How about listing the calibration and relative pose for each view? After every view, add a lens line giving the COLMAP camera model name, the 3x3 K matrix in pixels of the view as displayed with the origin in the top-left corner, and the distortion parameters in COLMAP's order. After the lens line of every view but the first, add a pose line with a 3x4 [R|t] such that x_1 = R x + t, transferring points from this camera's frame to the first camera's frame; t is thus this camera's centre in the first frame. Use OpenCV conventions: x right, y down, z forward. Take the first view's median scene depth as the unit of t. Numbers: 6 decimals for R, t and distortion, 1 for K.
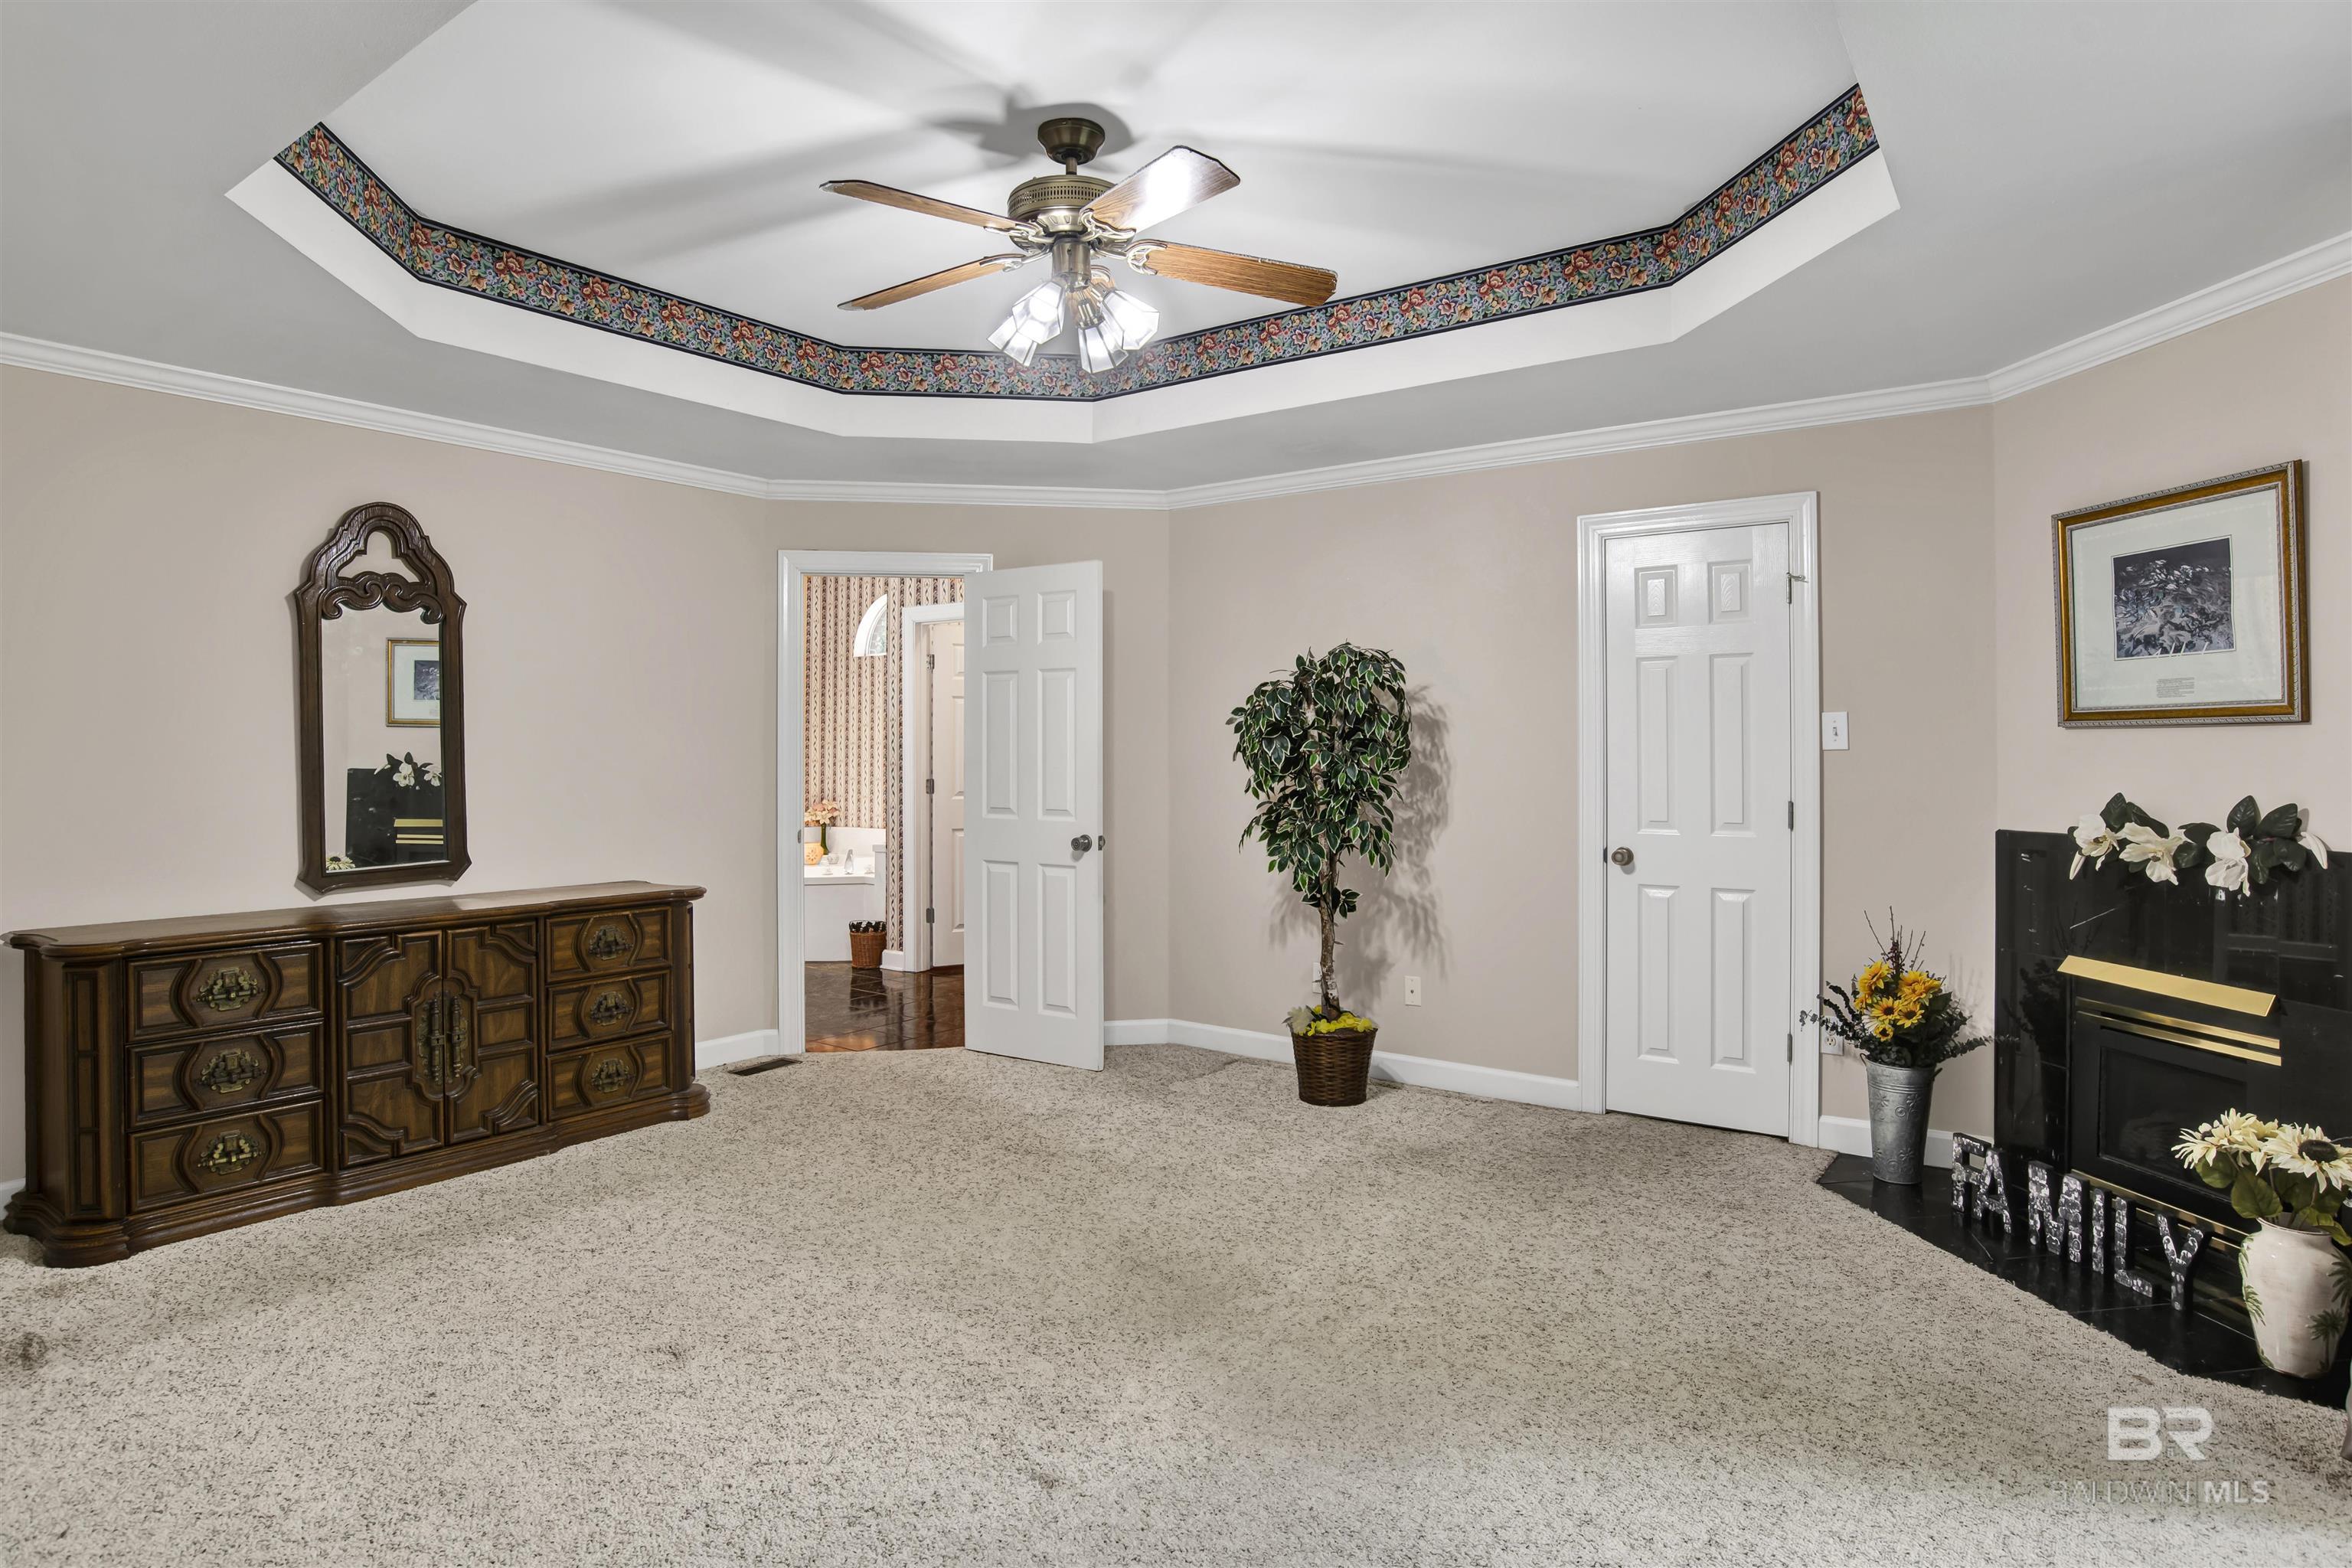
lens RADIAL K [[1250.4, 0, 1185.8], [0, 1250.4, 748.6], [0, 0, 1]] dist [-0.064704, 0.020708]
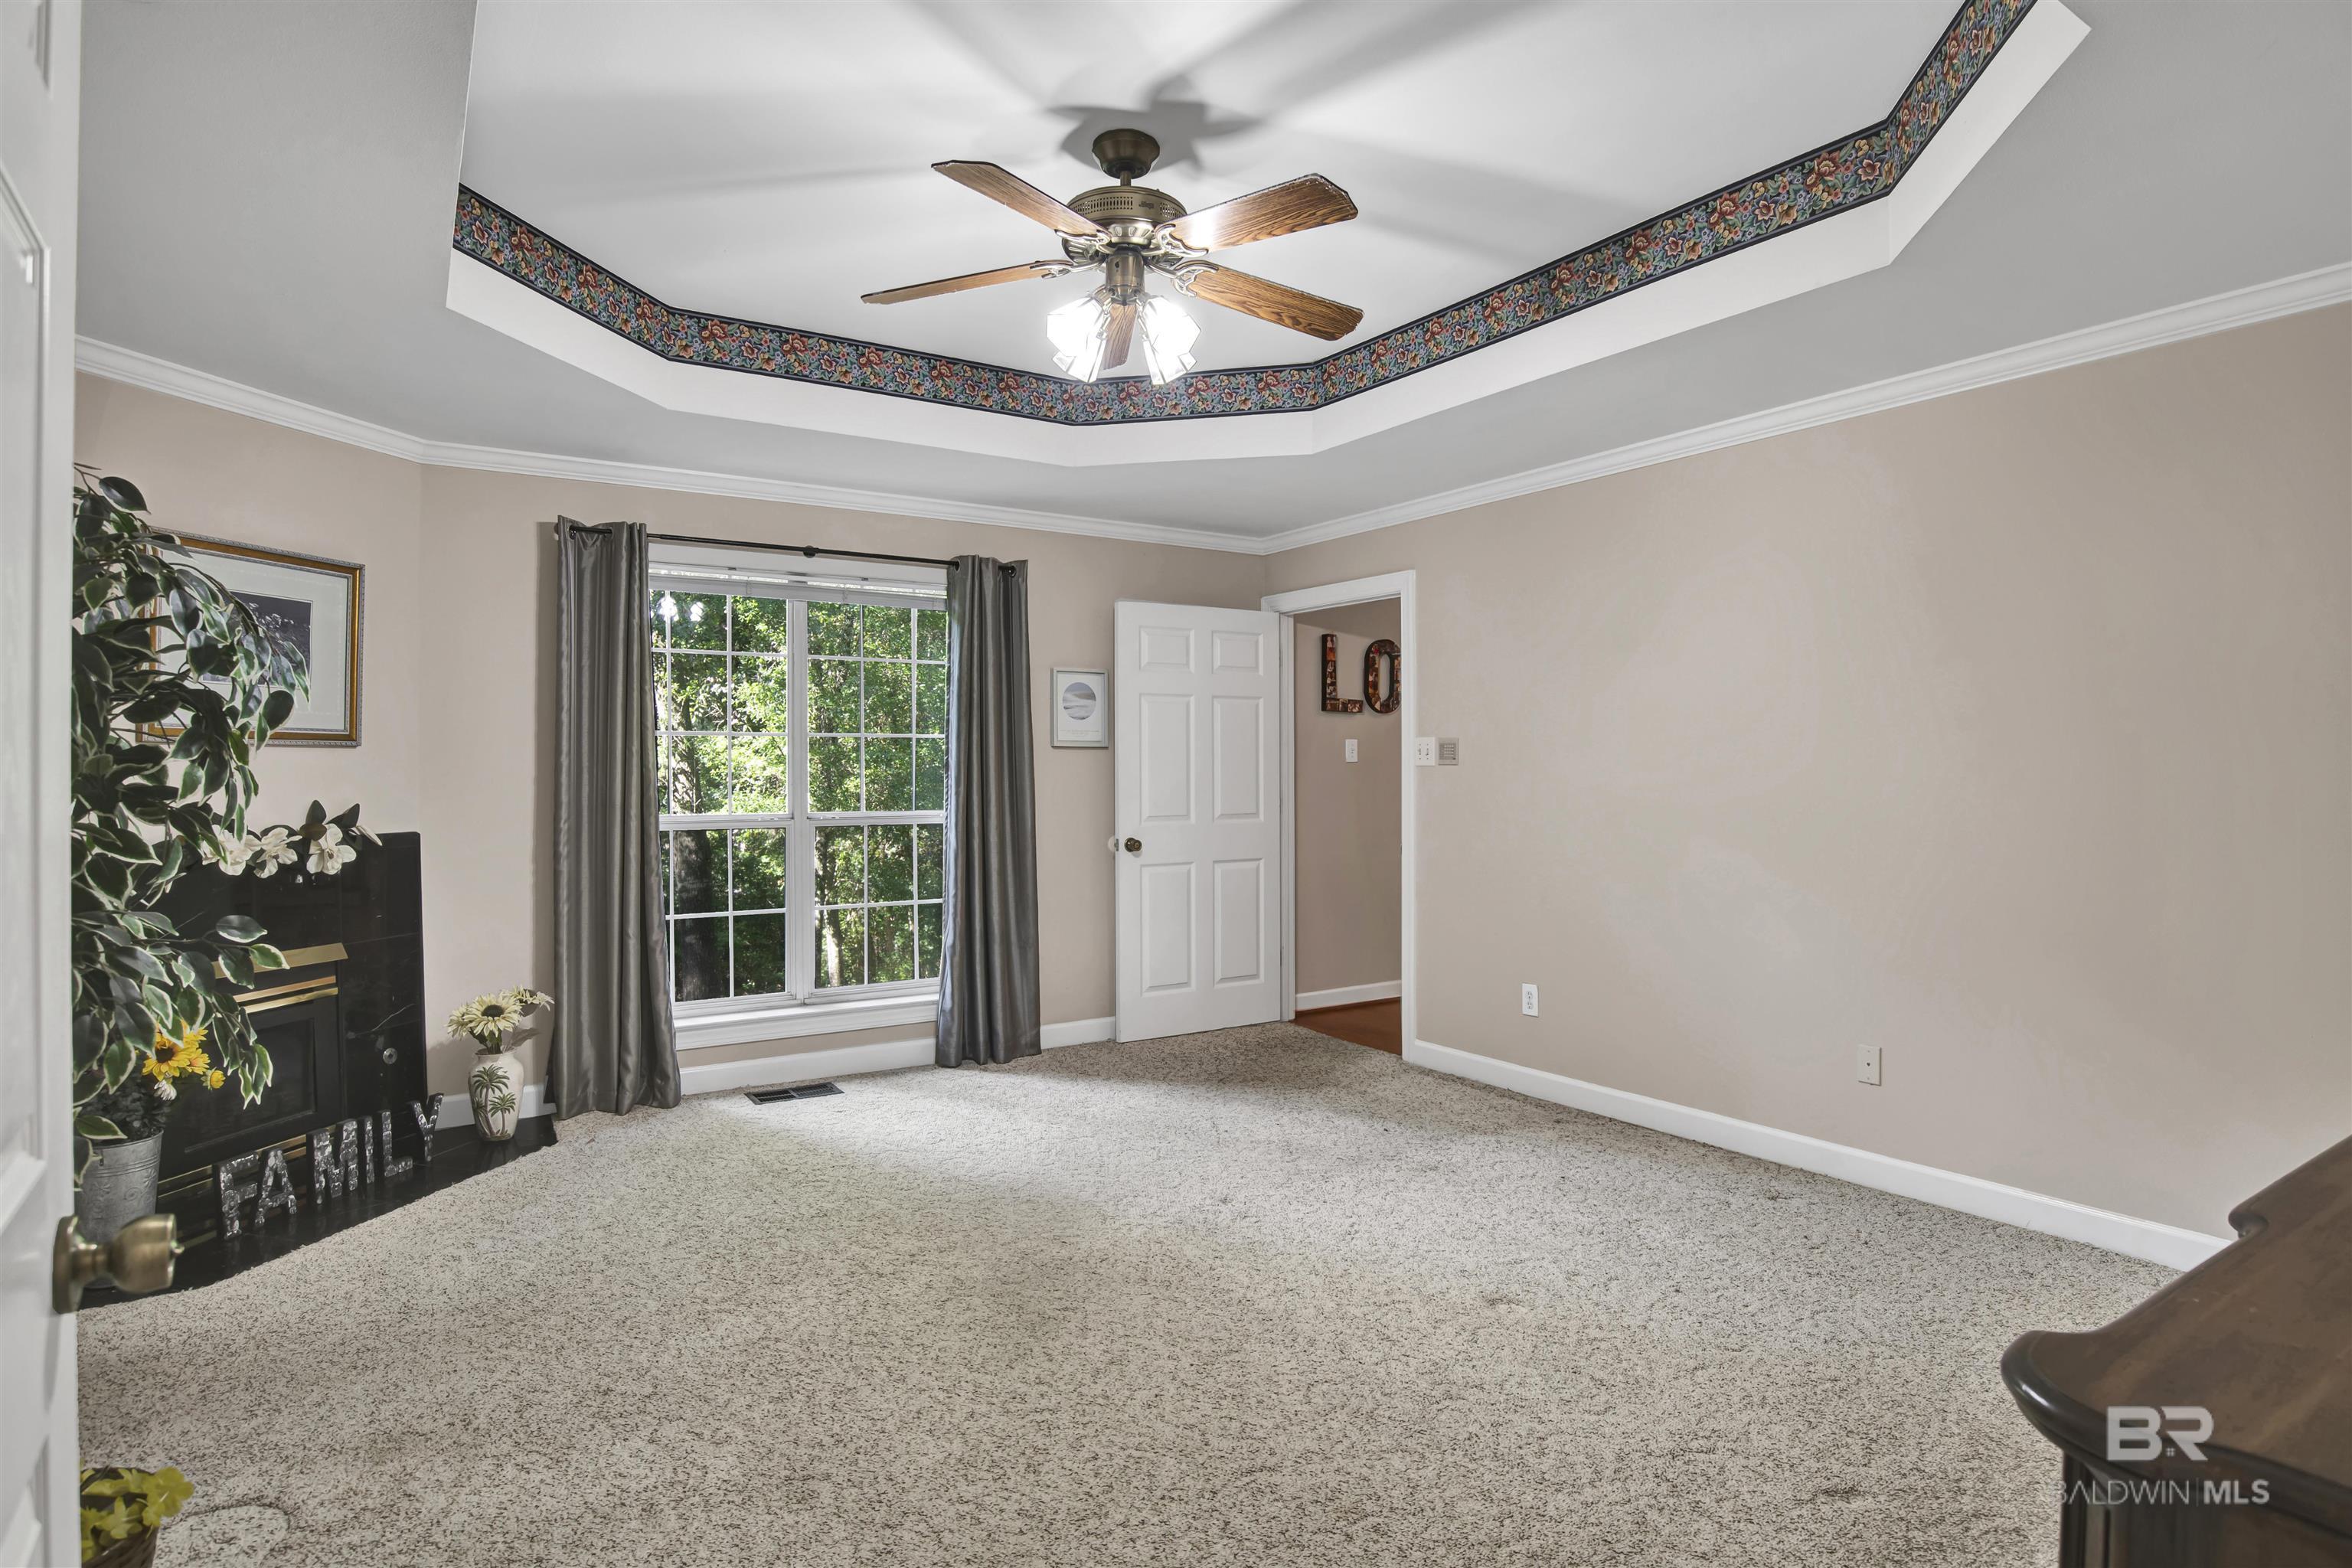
lens RADIAL K [[1250.4, 0, 1182.9], [0, 1250.4, 774.3], [0, 0, 1]] dist [-0.064704, 0.020708]
pose [[-0.929244, -0.000768, 0.369465, -0.491387], [-0.000741, 1.000000, 0.000215, 0.009348], [-0.369465, -0.000074, -0.929245, 1.856804]]
